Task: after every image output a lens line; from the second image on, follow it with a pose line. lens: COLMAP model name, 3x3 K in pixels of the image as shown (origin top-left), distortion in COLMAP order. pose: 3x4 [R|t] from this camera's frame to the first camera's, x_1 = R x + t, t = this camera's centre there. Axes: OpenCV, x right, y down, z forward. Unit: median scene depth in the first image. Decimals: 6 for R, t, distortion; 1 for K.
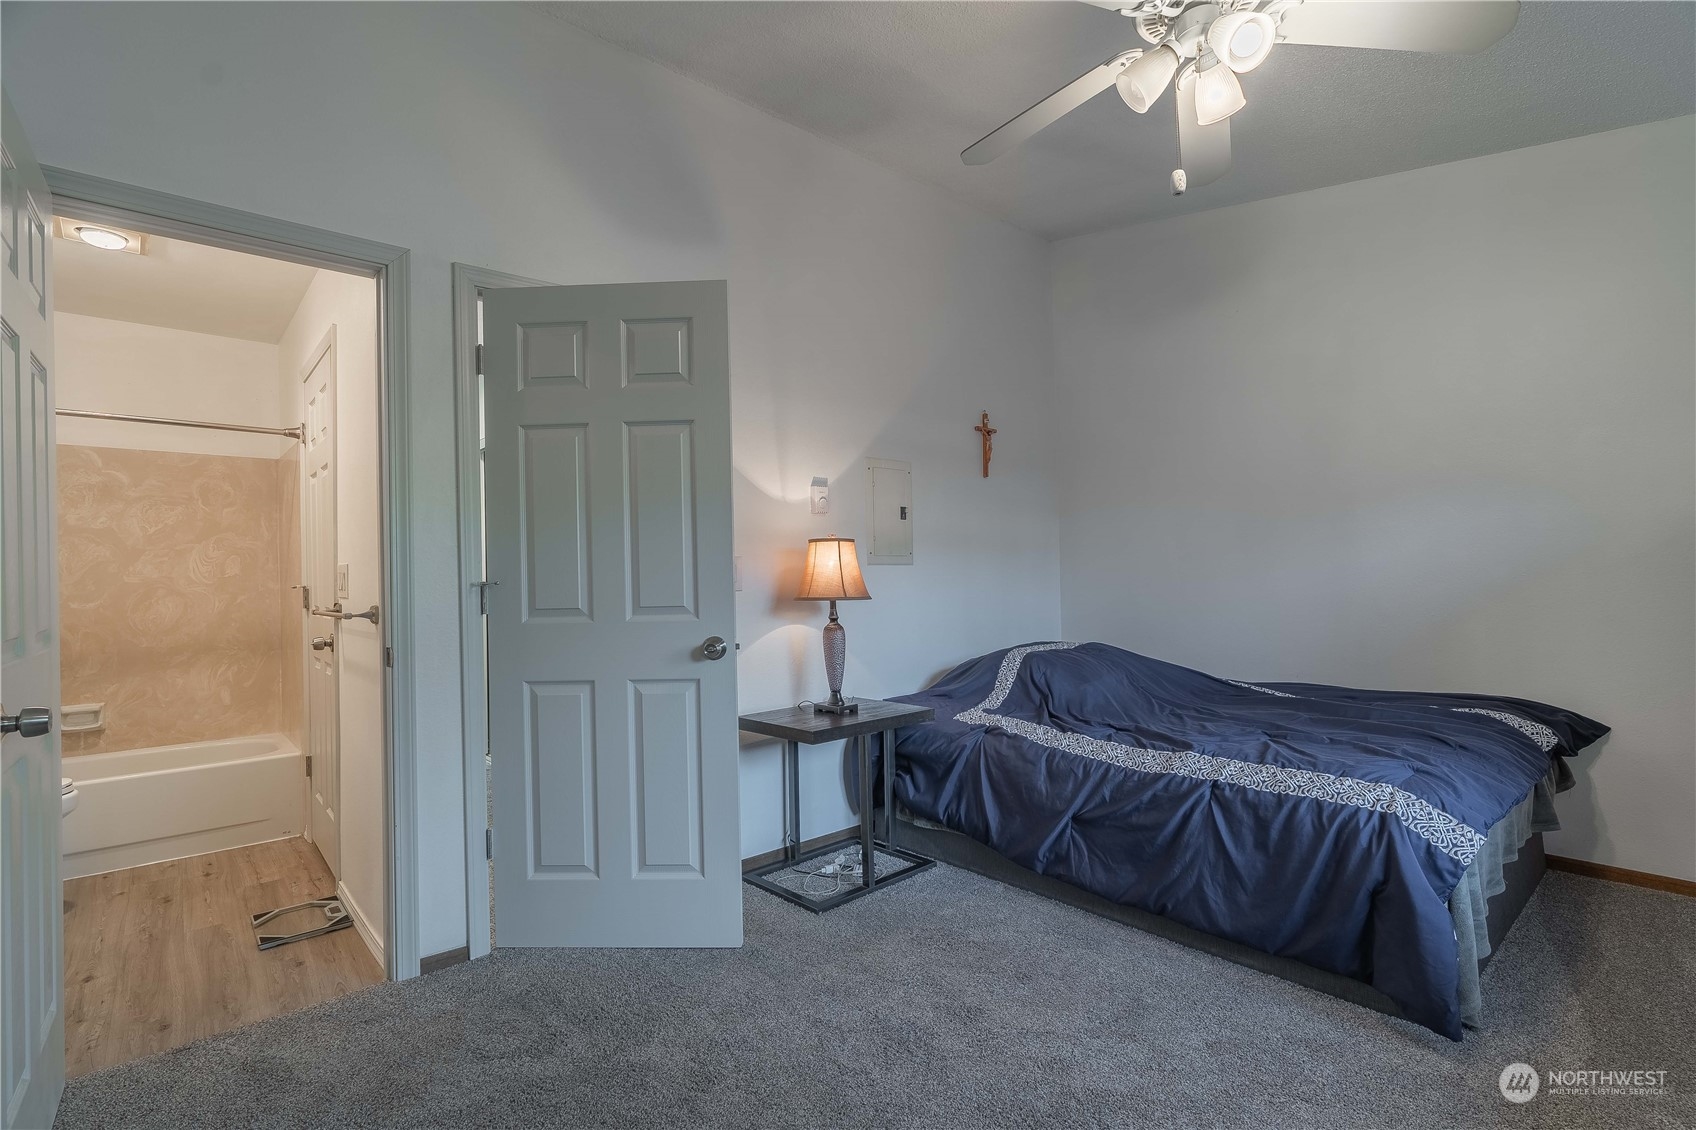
lens RADIAL K [[775.2, 0, 848.0], [0, 775.2, 565.0], [0, 0, 1]] dist [-0.015986, 0.007288]
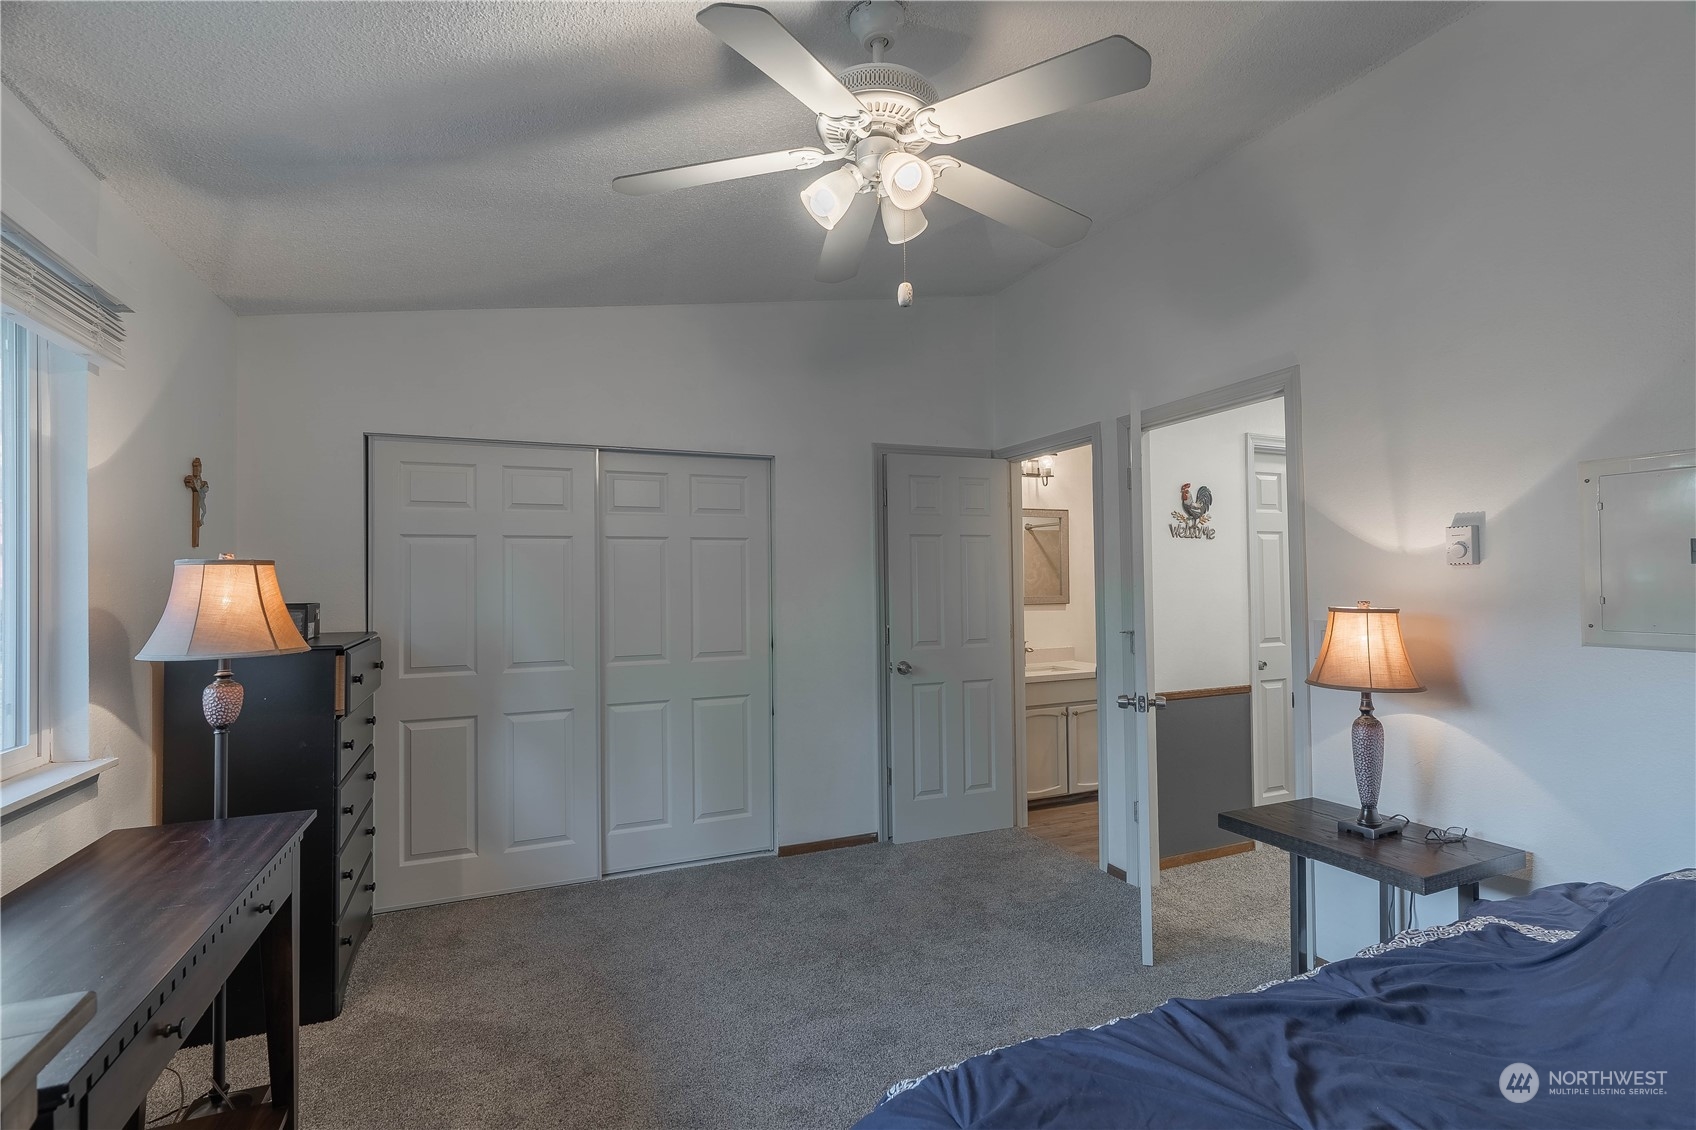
lens RADIAL K [[794.8, 0, 848.0], [0, 794.8, 565.0], [0, 0, 1]] dist [-0.001655, 0.000999]
pose [[-0.312059, 0.000879, -0.950062, 0.921065], [0.029663, 0.999521, -0.008818, -0.087270], [0.949600, -0.030934, -0.311935, 0.788165]]
